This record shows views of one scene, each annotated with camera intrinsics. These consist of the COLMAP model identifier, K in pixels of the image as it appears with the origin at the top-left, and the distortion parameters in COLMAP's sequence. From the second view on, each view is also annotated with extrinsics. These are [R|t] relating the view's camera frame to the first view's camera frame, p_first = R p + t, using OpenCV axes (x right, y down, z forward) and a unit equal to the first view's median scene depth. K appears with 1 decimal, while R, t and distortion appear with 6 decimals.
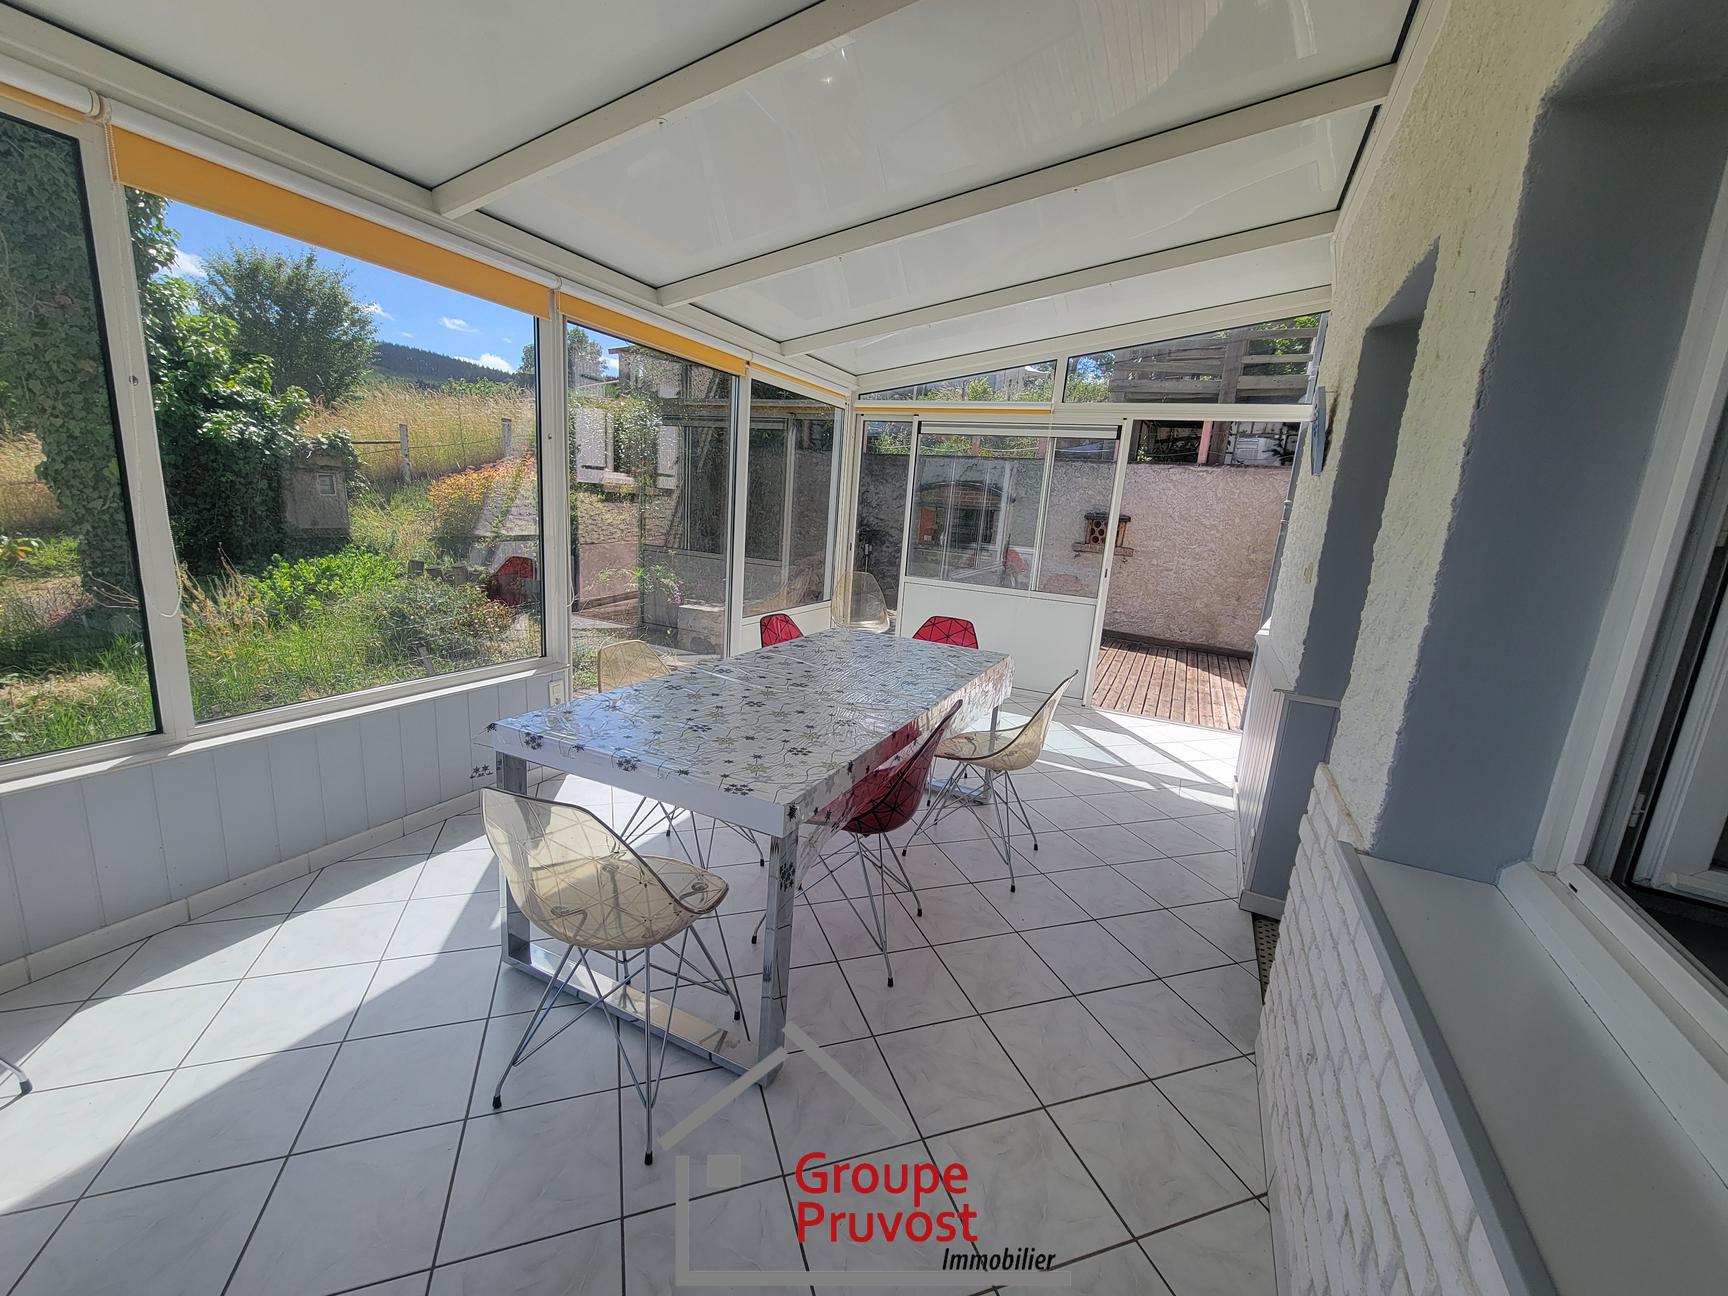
lens RADIAL K [[702.3, 0, 858.8], [0, 702.3, 654.6], [0, 0, 1]] dist [-0.000547, -0.000740]
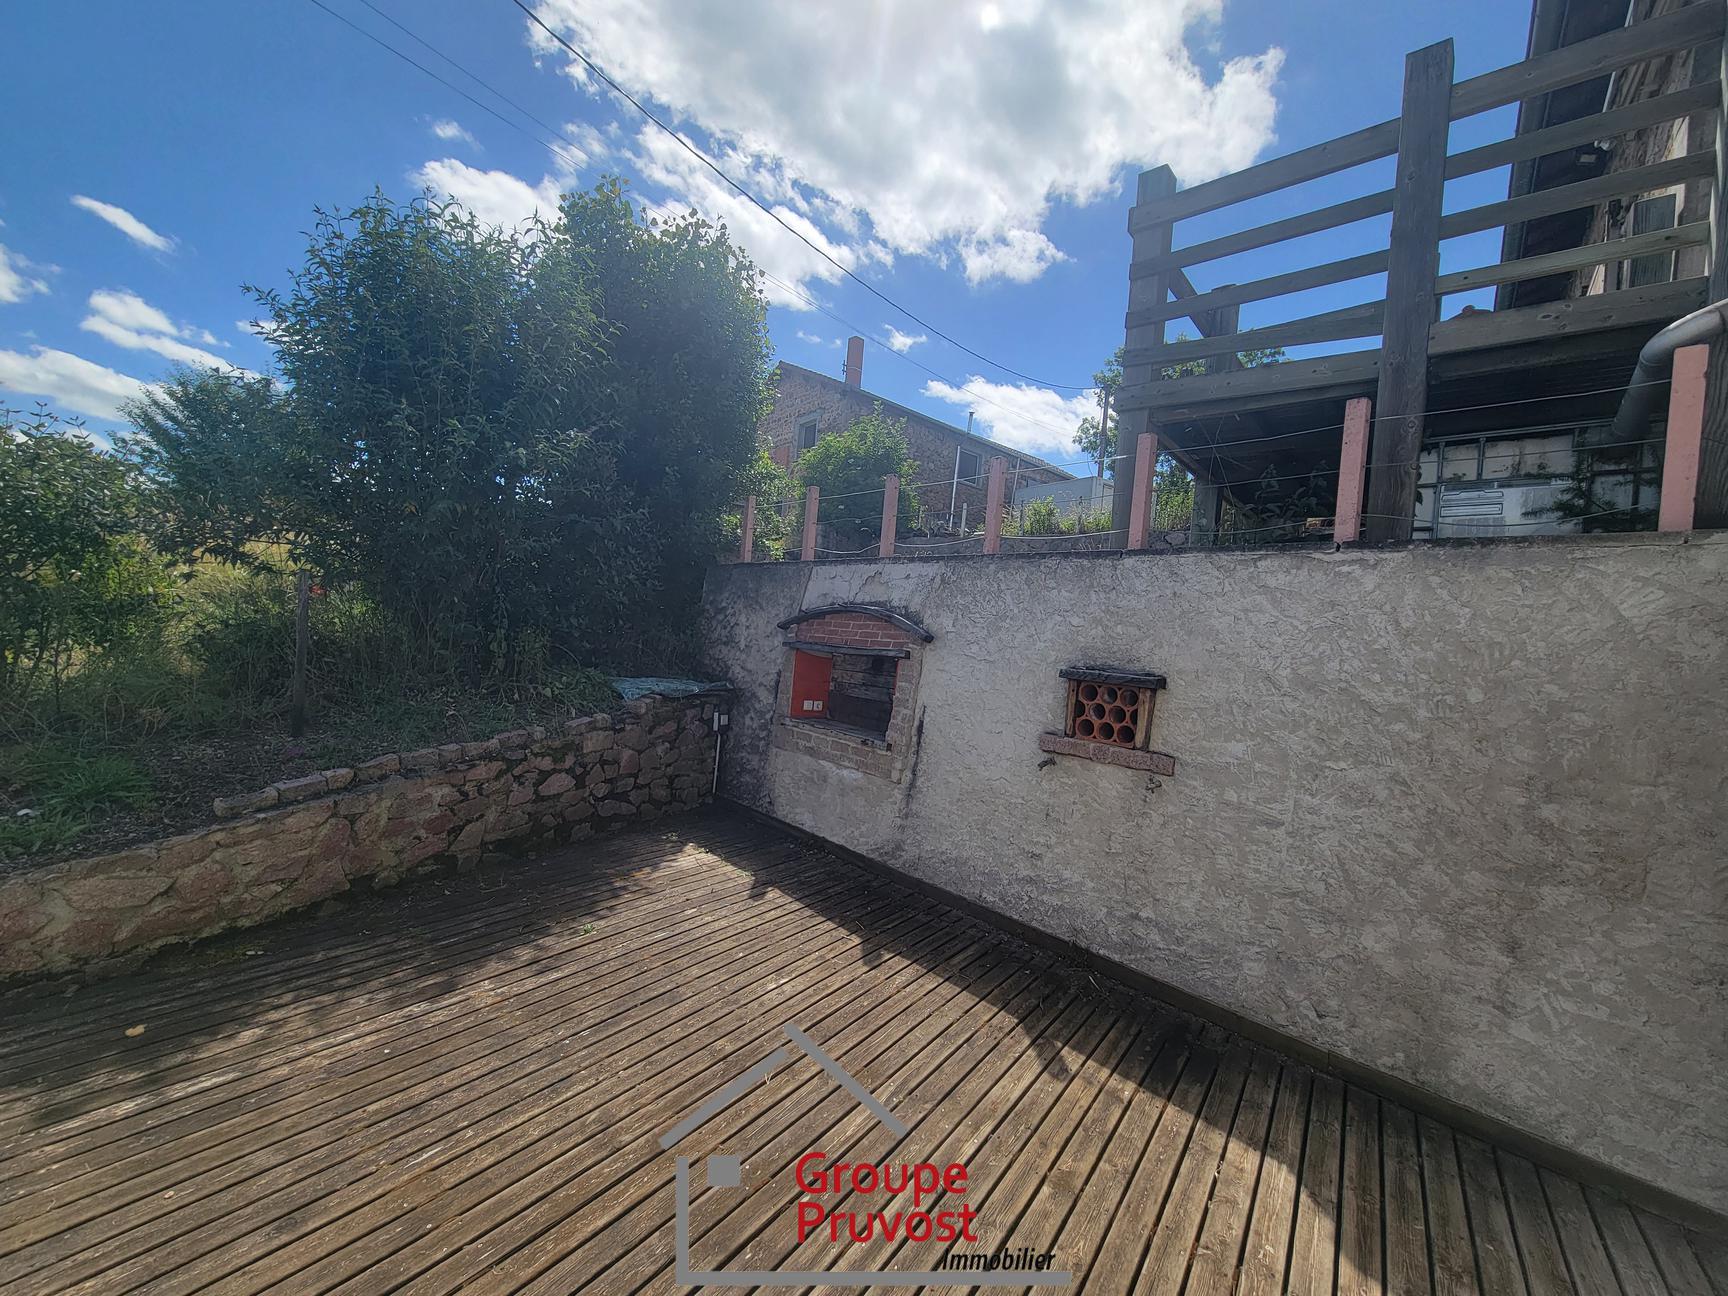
lens RADIAL K [[702.3, 0, 858.8], [0, 702.3, 654.6], [0, 0, 1]] dist [-0.000547, -0.000740]
pose [[0.982972, 0.012873, -0.183301, 0.297835], [-0.049635, 0.979063, -0.197415, -0.124360], [0.176922, 0.203151, 0.963031, 0.595581]]
